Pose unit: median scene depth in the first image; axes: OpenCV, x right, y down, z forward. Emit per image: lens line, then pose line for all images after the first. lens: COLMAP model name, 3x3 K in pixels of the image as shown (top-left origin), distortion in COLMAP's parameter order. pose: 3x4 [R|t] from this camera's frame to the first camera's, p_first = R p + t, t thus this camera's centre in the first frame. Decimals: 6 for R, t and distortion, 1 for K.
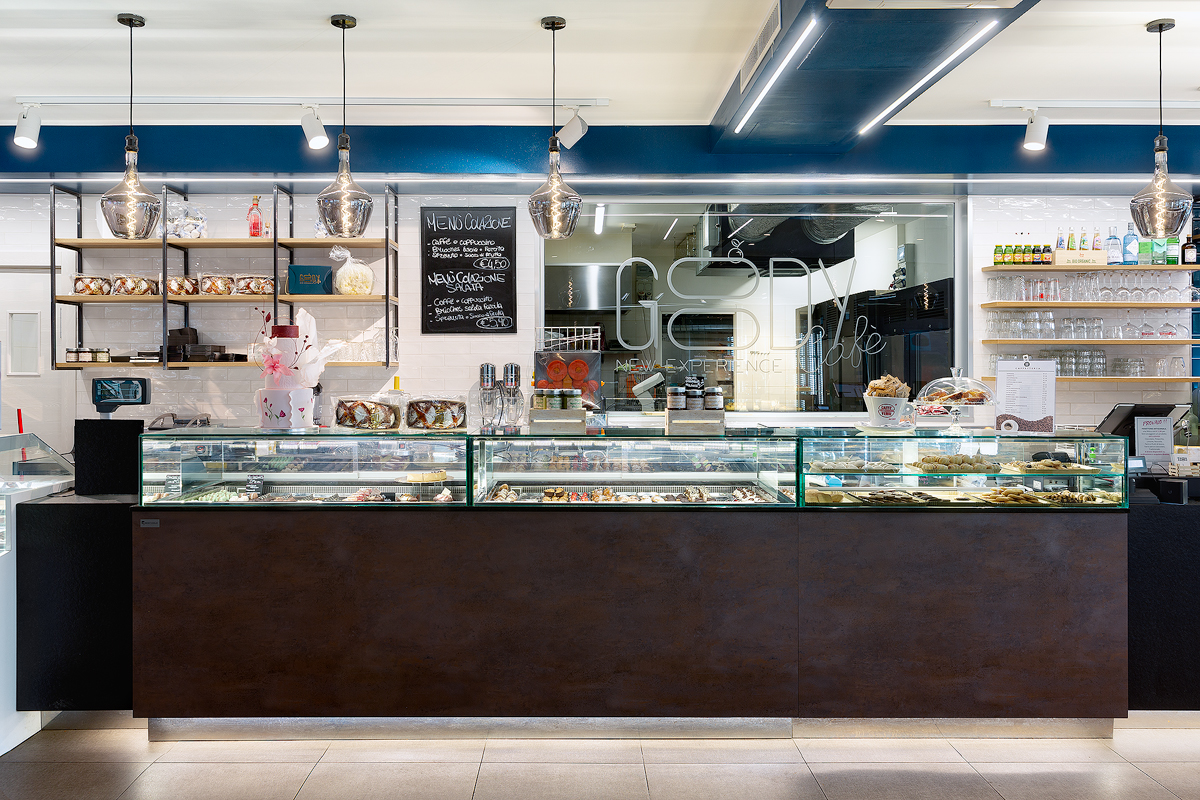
lens RADIAL K [[878.9, 0, 601.6], [0, 878.9, 370.1], [0, 0, 1]] dist [-0.007644, -0.002957]
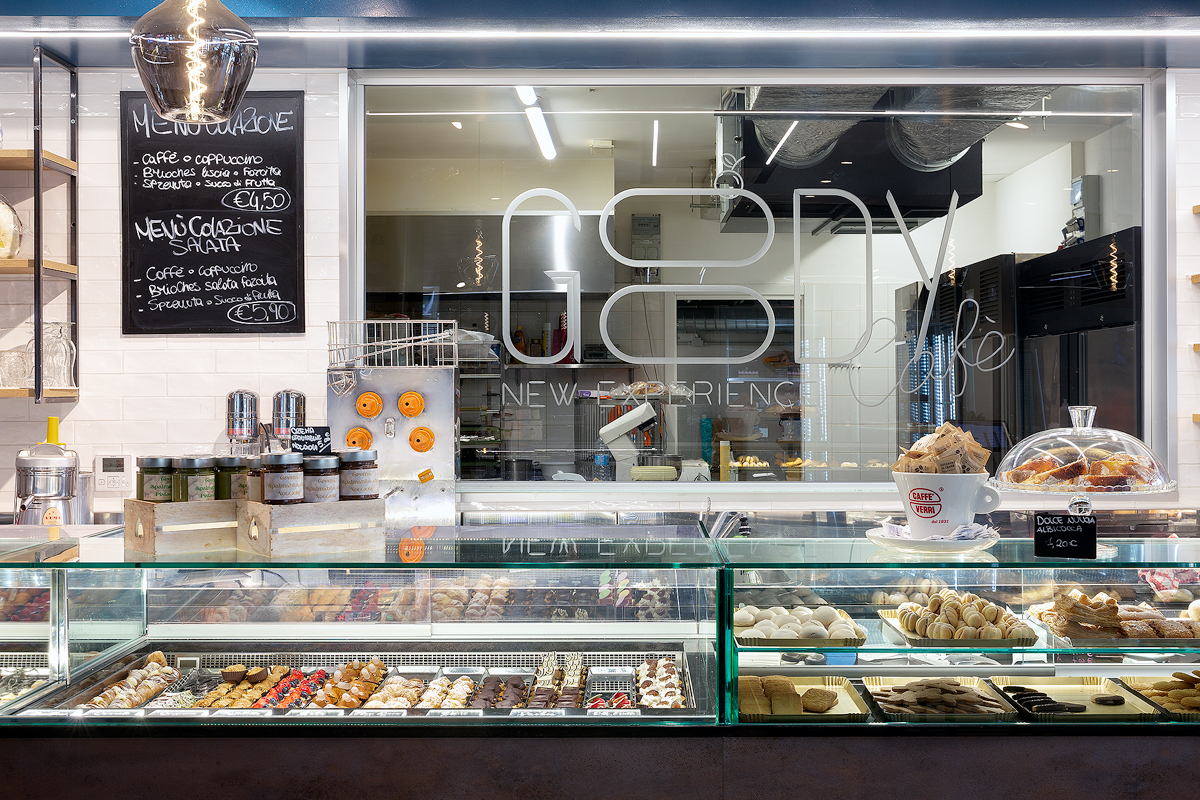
lens RADIAL K [[1476.2, 0, 600.0], [0, 1476.2, 400.0], [0, 0, 1]] dist [-0.008398, -0.016693]
pose [[0.999969, -0.003073, 0.007245, 0.072627], [0.003046, 0.999989, 0.003667, -0.004639], [-0.007256, -0.003645, 0.999967, 0.119929]]
